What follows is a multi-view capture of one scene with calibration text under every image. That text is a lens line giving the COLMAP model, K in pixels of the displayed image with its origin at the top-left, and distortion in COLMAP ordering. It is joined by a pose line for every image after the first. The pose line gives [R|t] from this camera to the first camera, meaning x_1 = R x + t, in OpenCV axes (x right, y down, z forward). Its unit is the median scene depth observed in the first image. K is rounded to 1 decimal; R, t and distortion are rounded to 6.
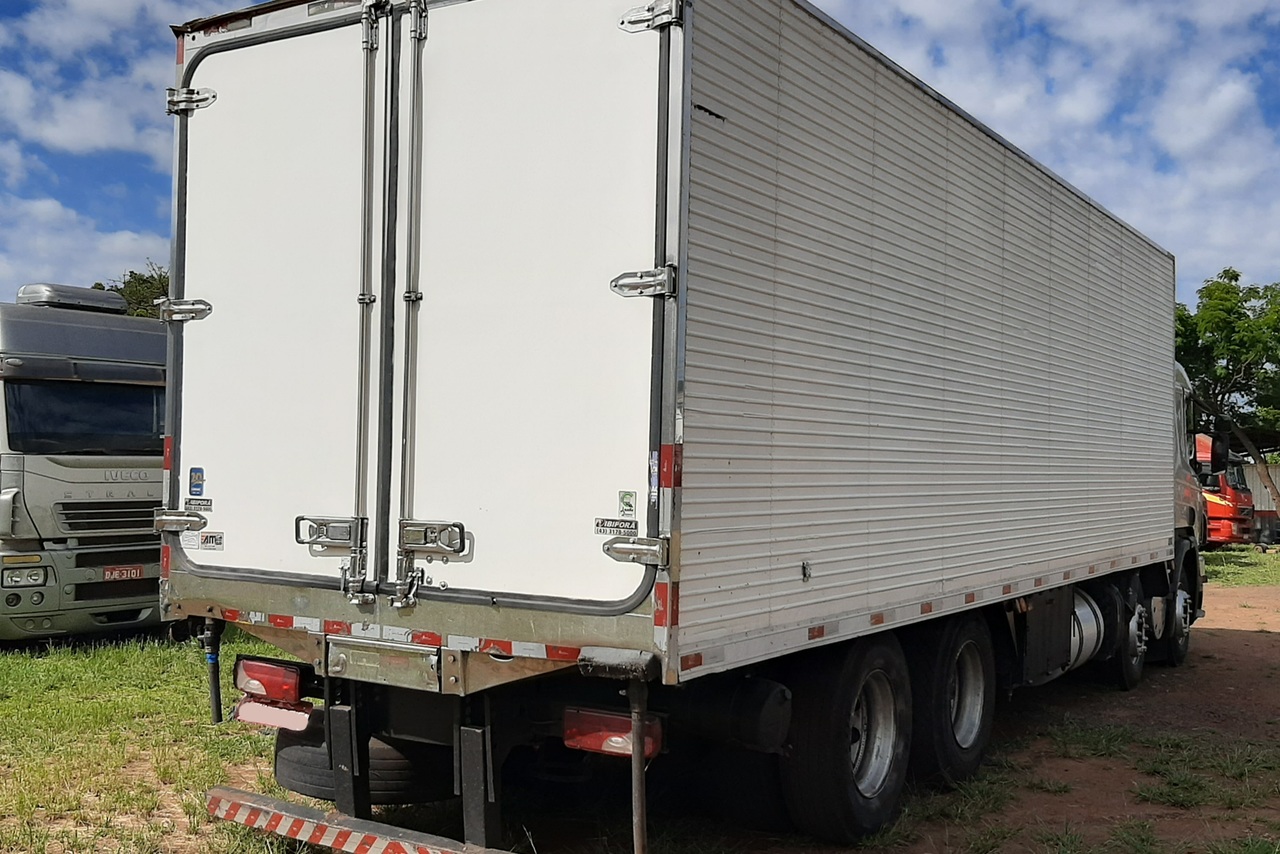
lens RADIAL K [[1348.9, 0, 639.9], [0, 1348.9, 433.4], [0, 0, 1]] dist [0.022781, 0.000000]
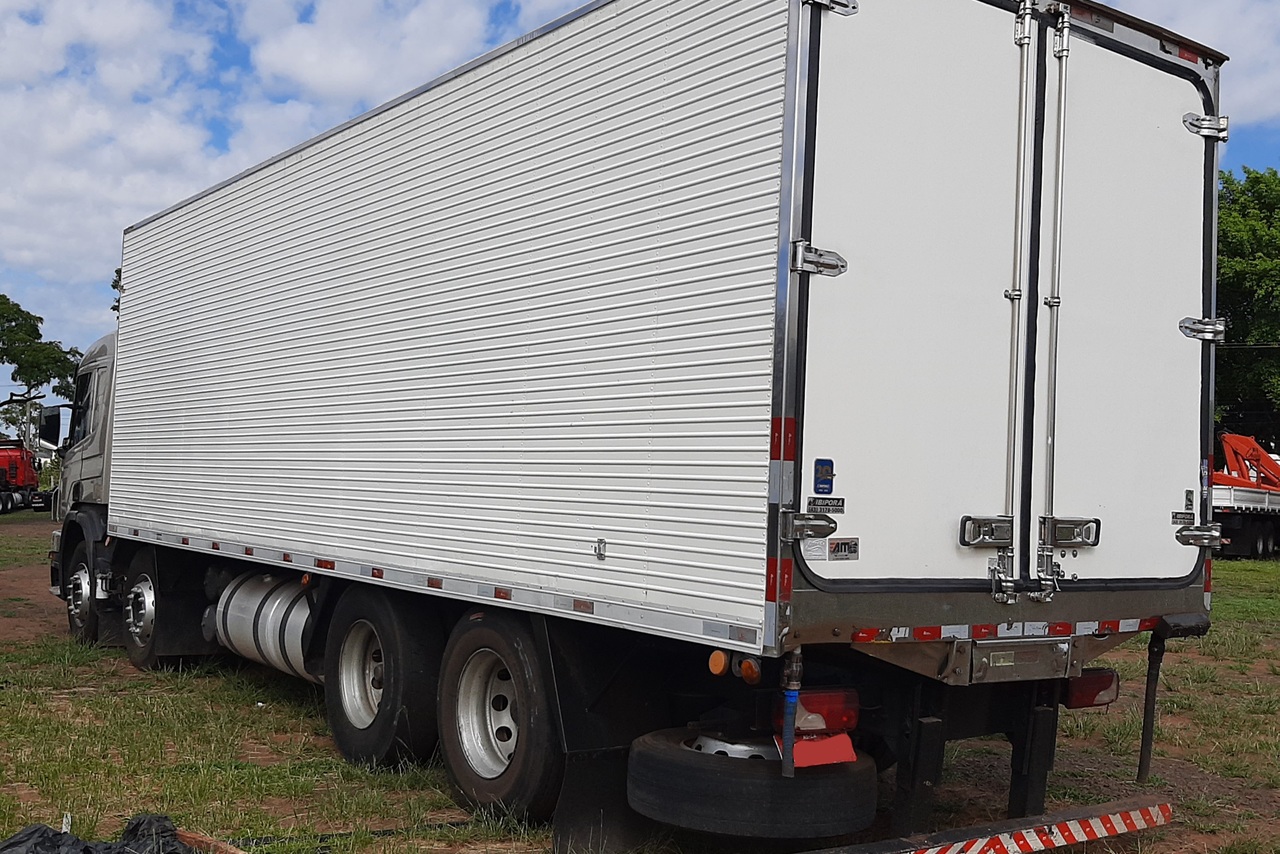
lens RADIAL K [[1348.9, 0, 639.7], [0, 1348.9, 419.2], [0, 0, 1]] dist [0.022781, 0.000000]
pose [[0.379500, 0.035084, 0.924526, -1.205512], [-0.057143, 0.998262, -0.014426, 0.020964], [-0.923425, -0.047356, 0.380846, 0.862983]]
